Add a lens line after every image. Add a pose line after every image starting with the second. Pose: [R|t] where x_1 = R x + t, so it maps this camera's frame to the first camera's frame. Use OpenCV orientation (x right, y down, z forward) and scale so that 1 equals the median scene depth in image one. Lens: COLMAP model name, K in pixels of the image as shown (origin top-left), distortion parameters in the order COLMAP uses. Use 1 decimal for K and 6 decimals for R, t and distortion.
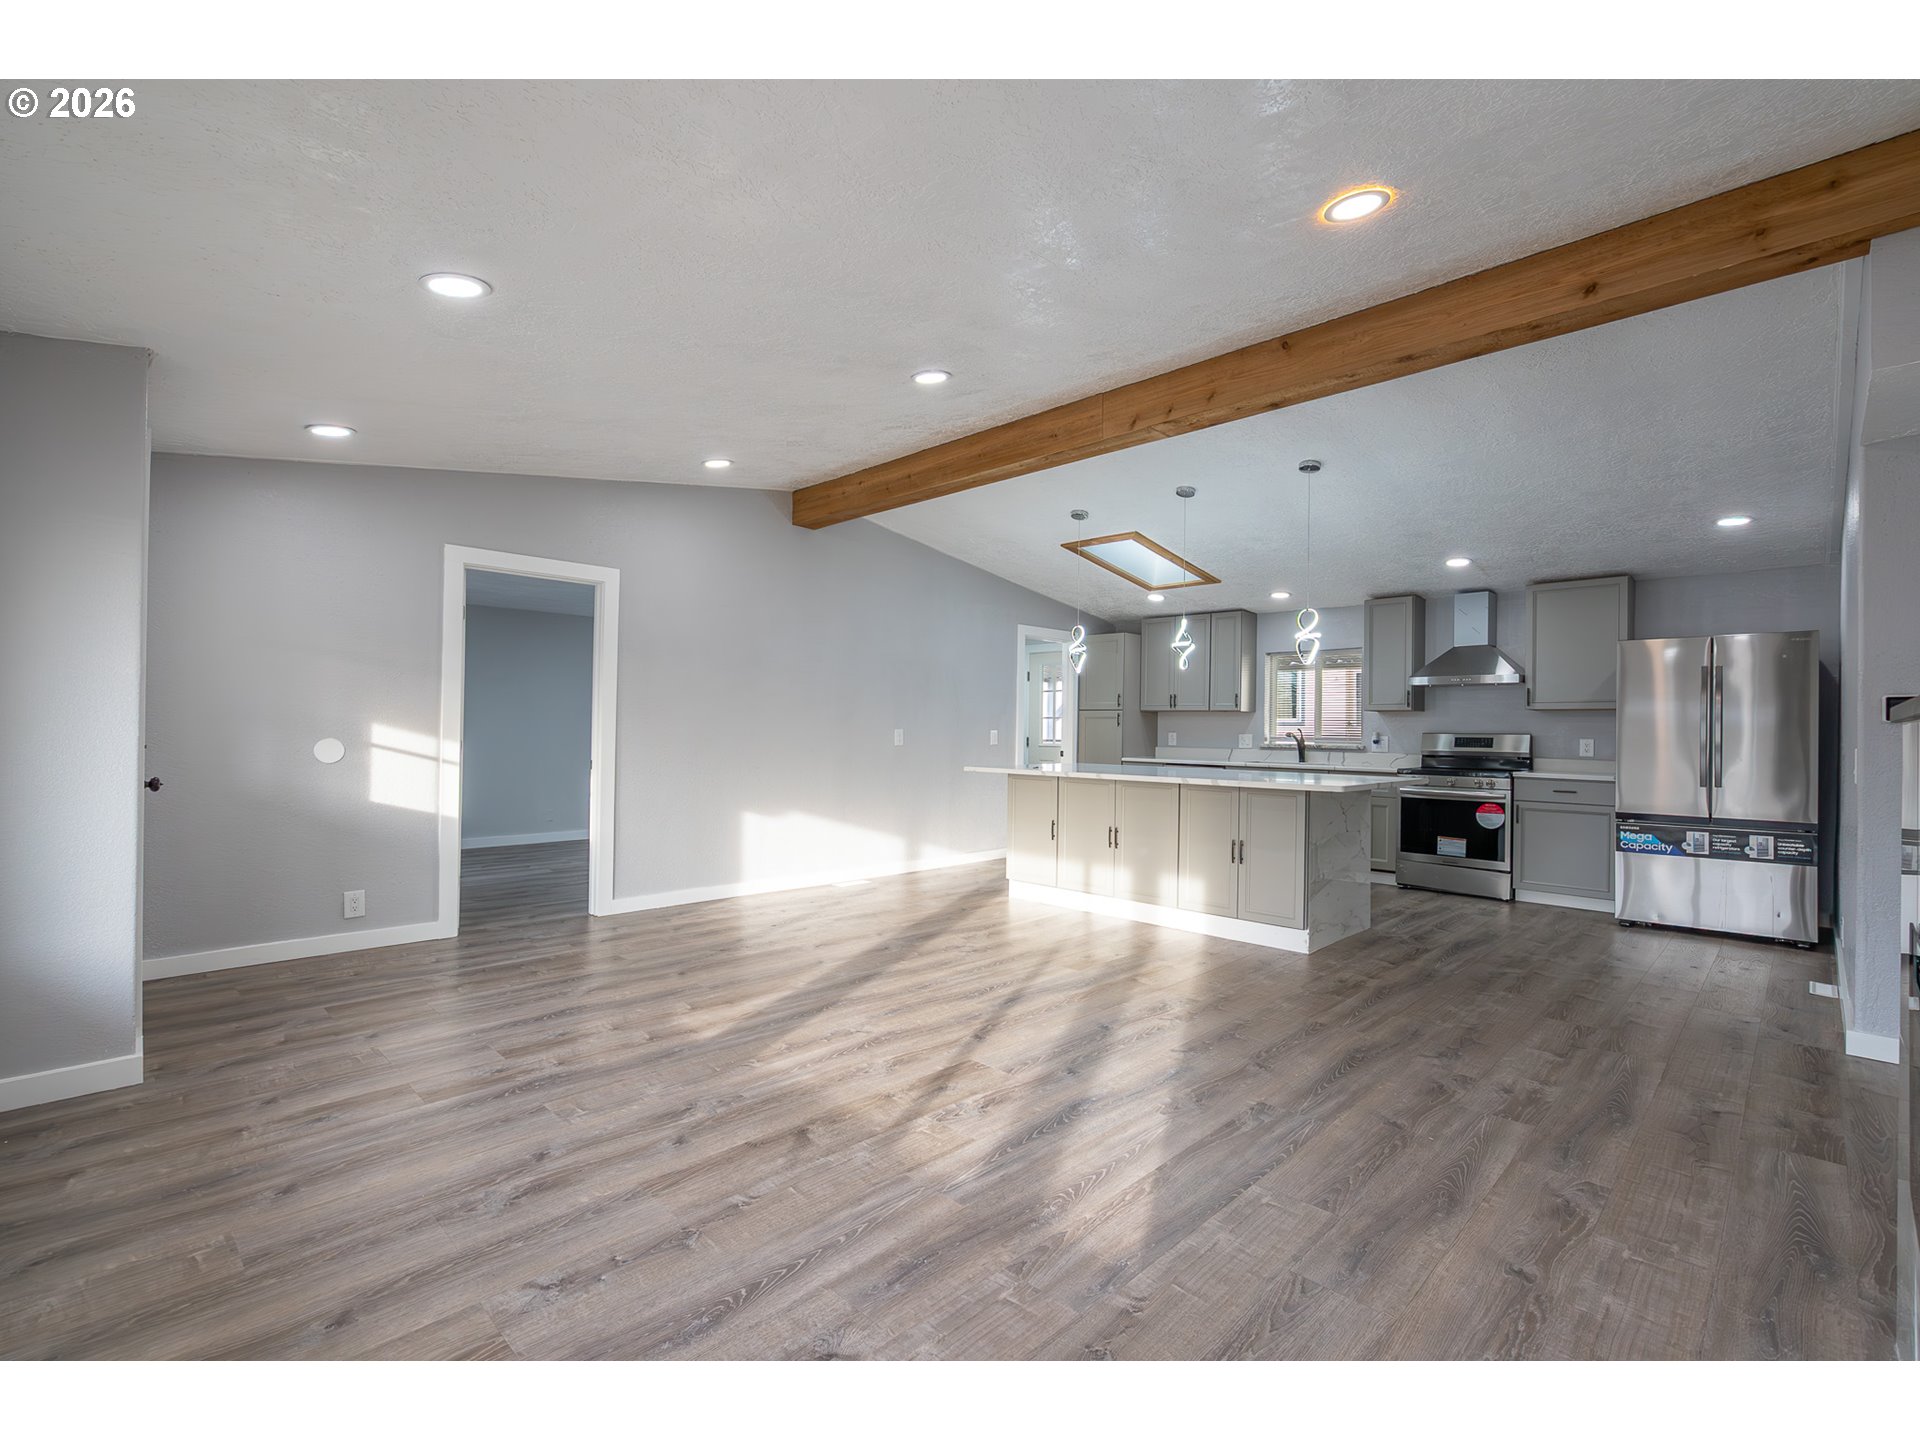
lens RADIAL K [[863.2, 0, 971.5], [0, 863.2, 724.5], [0, 0, 1]] dist [-0.004002, 0.000282]
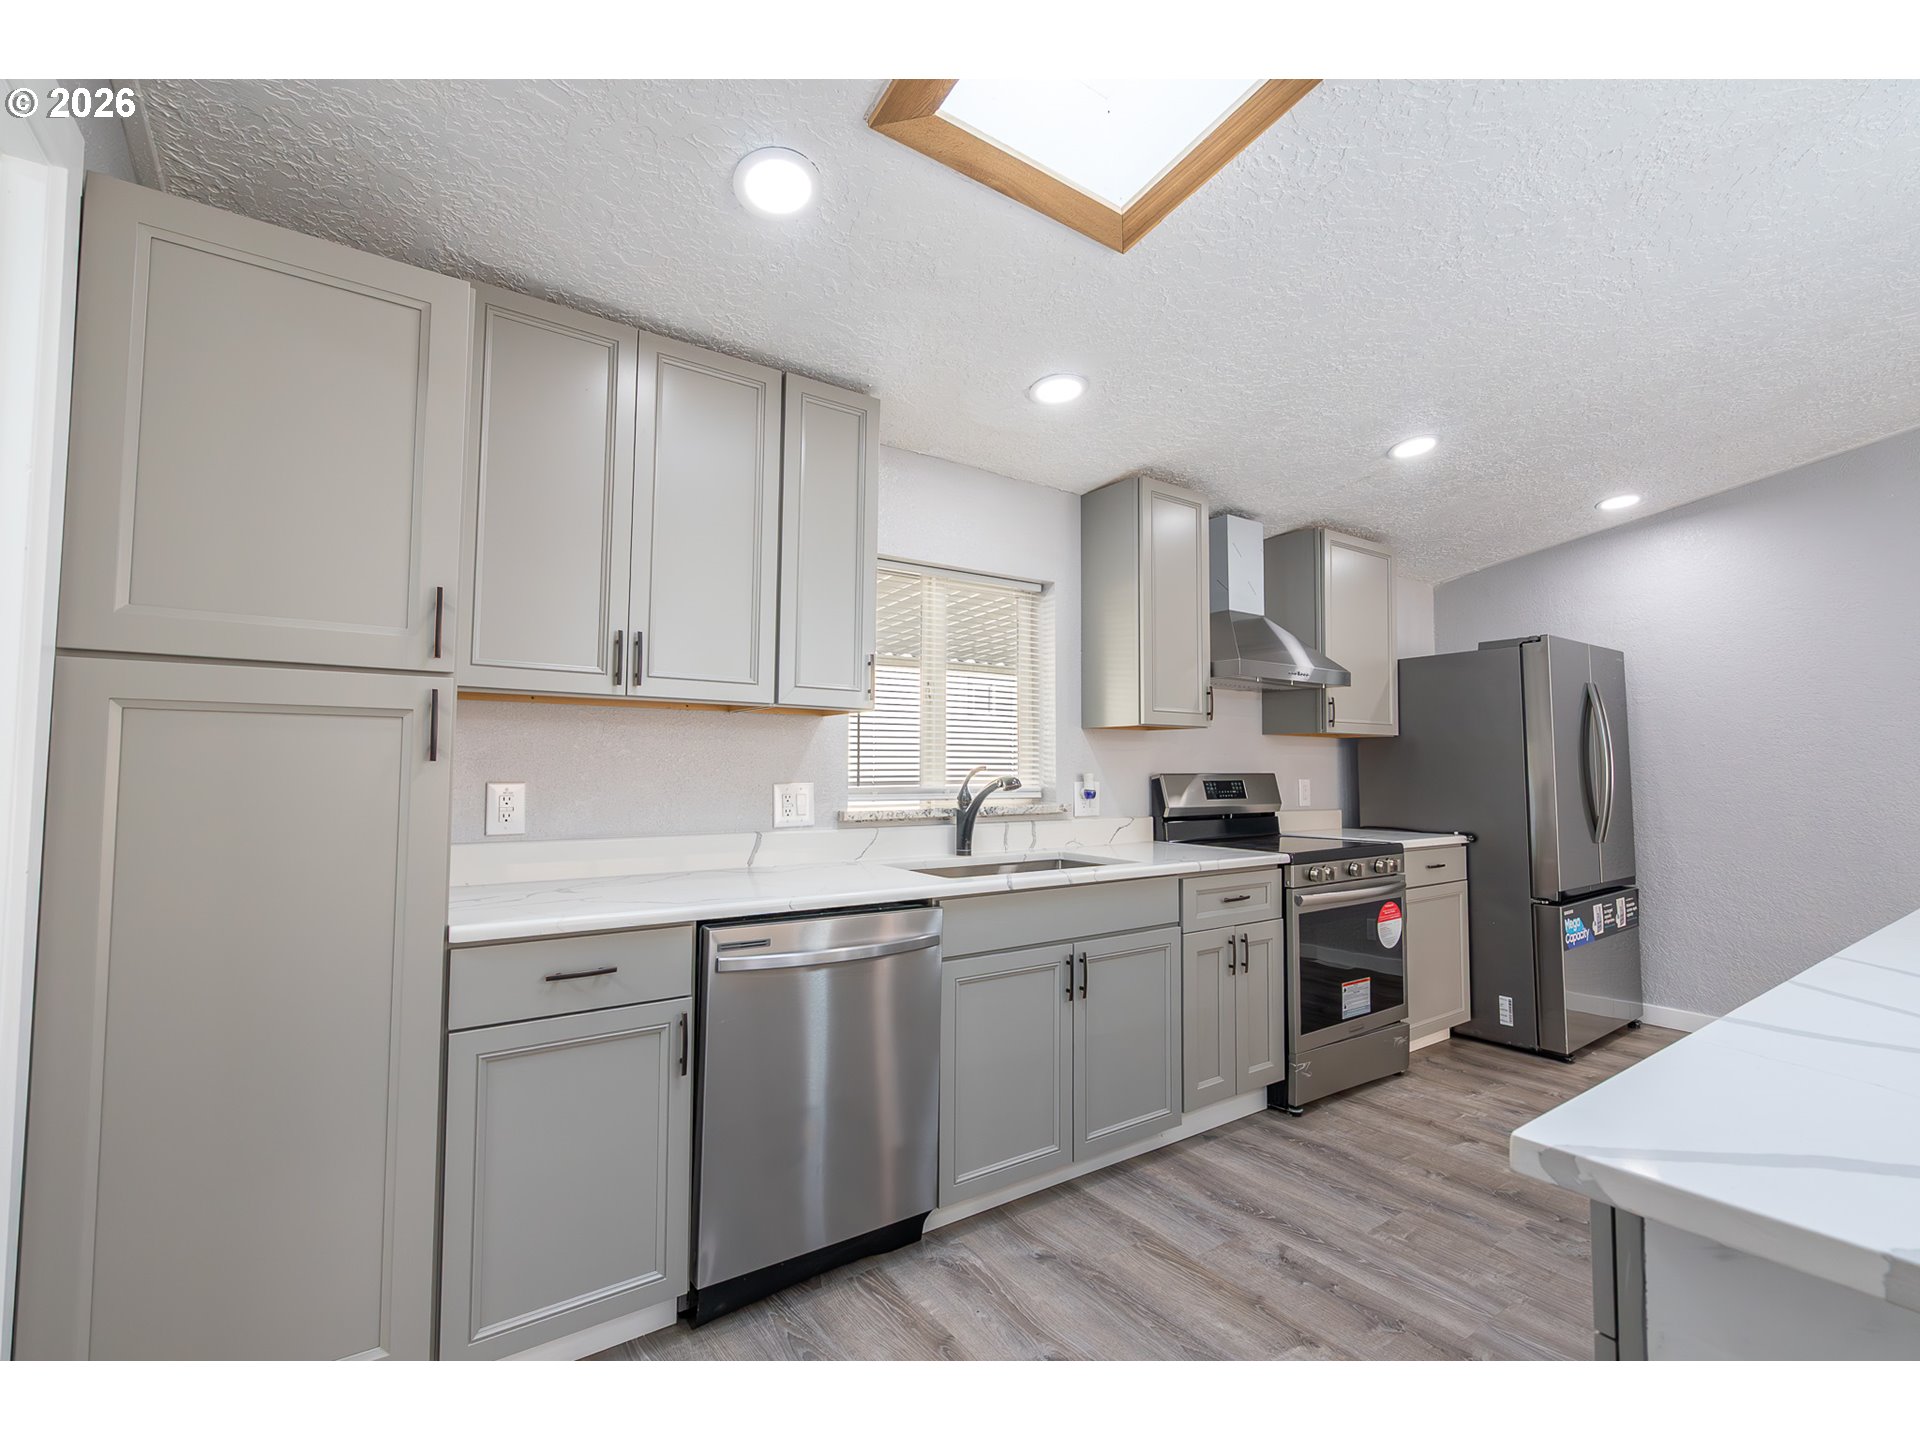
lens RADIAL K [[863.2, 0, 971.5], [0, 863.2, 724.5], [0, 0, 1]] dist [-0.004002, 0.000282]
pose [[0.177835, 0.037164, 0.983358, 0.012145], [-0.006805, 0.999309, -0.036536, 0.000244], [-0.984037, -0.000194, 0.177965, 1.343578]]
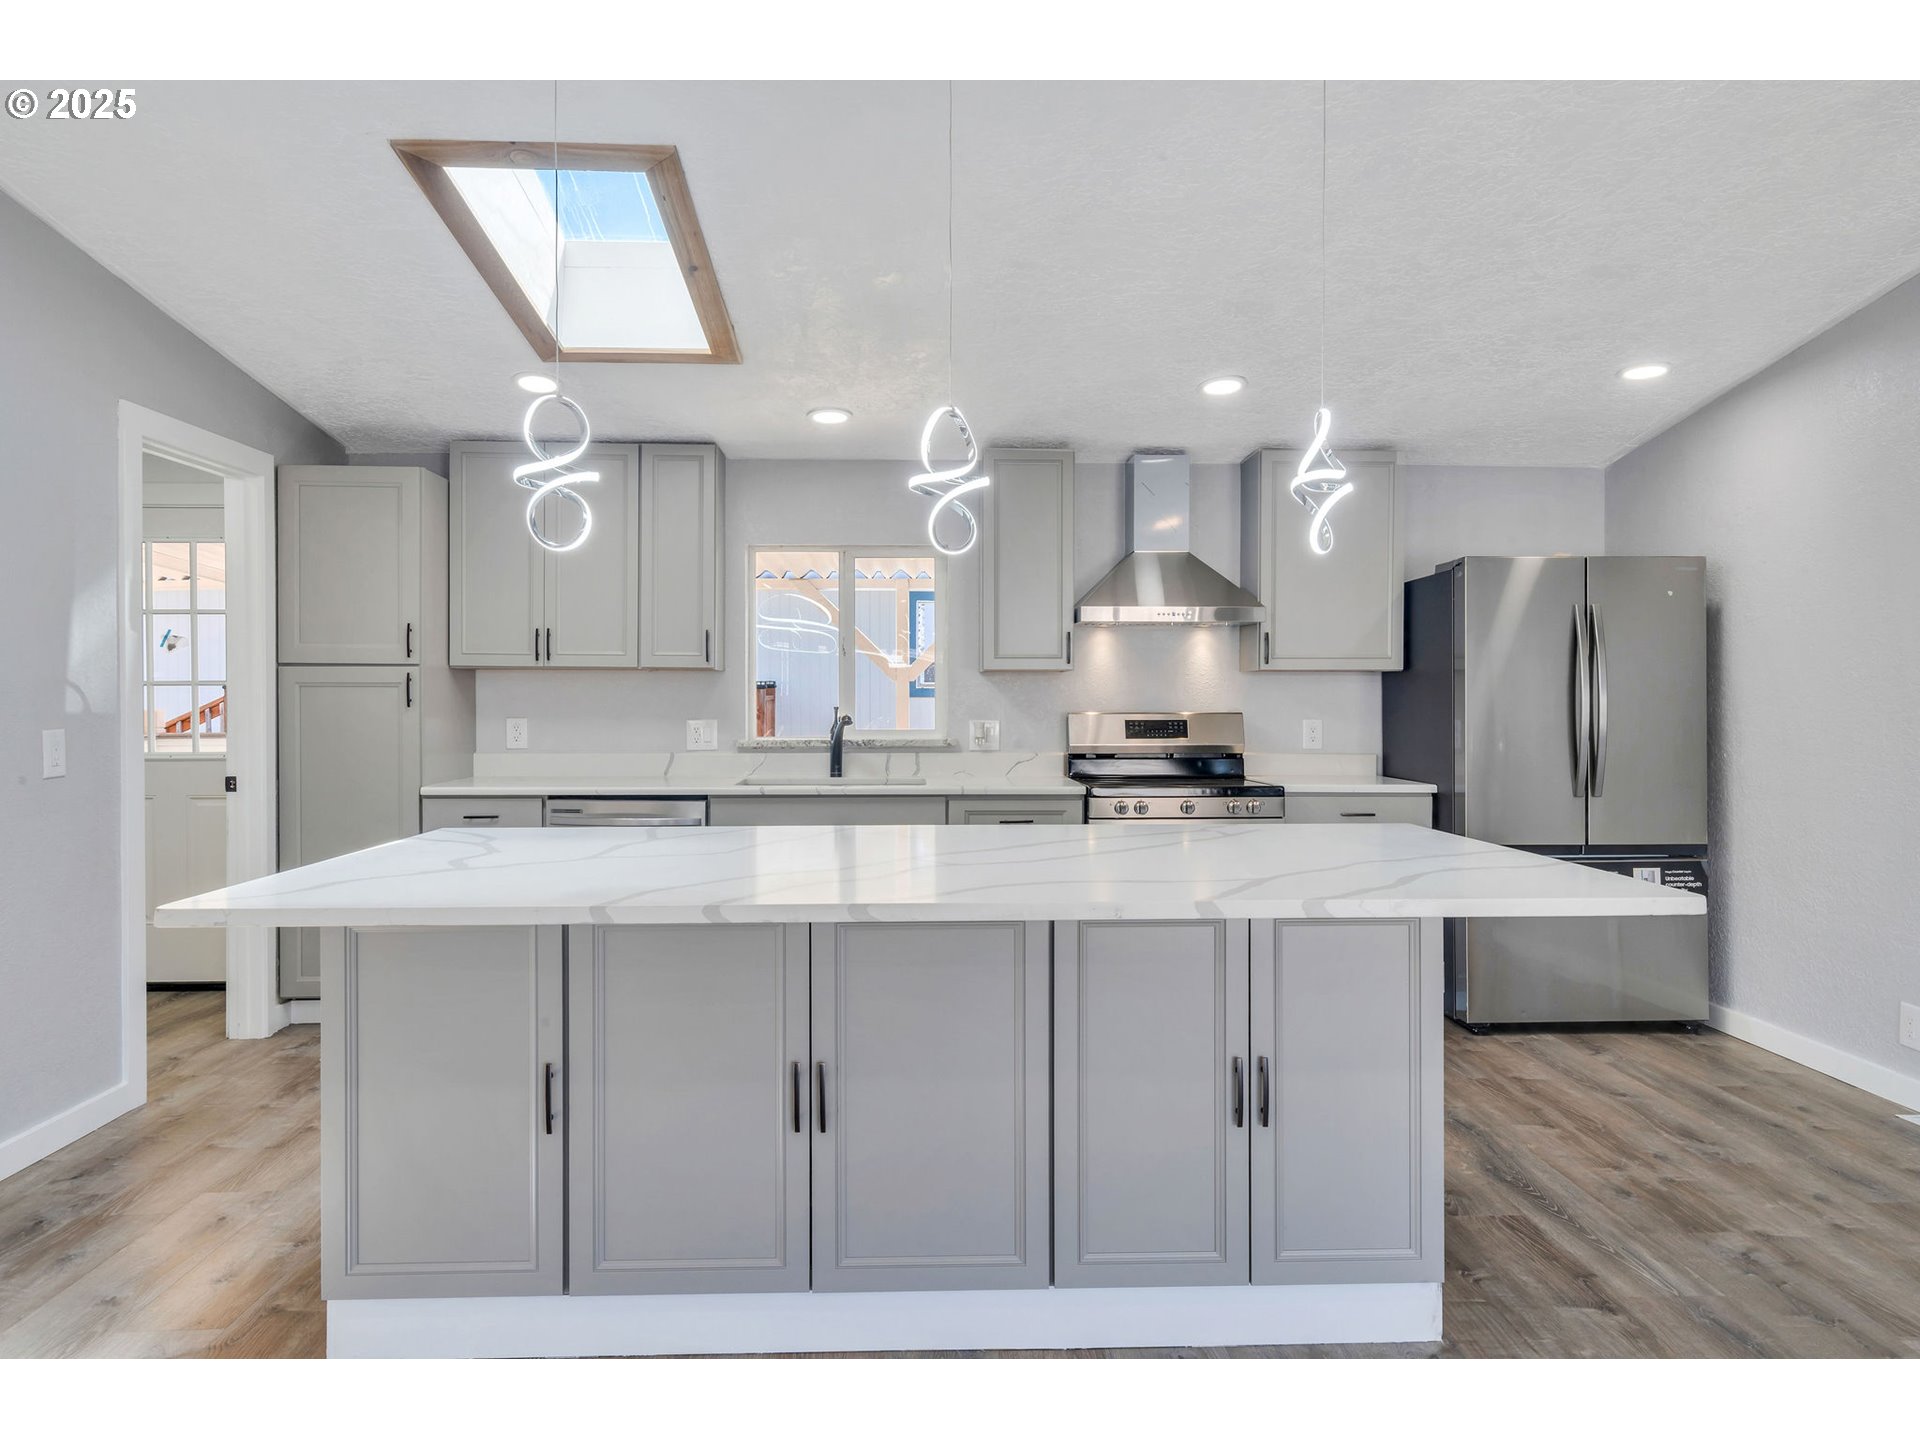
lens RADIAL K [[1277.1, 0, 957.4], [0, 1277.1, 704.8], [0, 0, 1]] dist [0.004298, 0.001302]
pose [[0.689320, -0.016689, 0.724265, -0.120121], [0.004787, 0.999818, 0.018482, -0.013268], [-0.724442, -0.009273, 0.689274, 0.669692]]
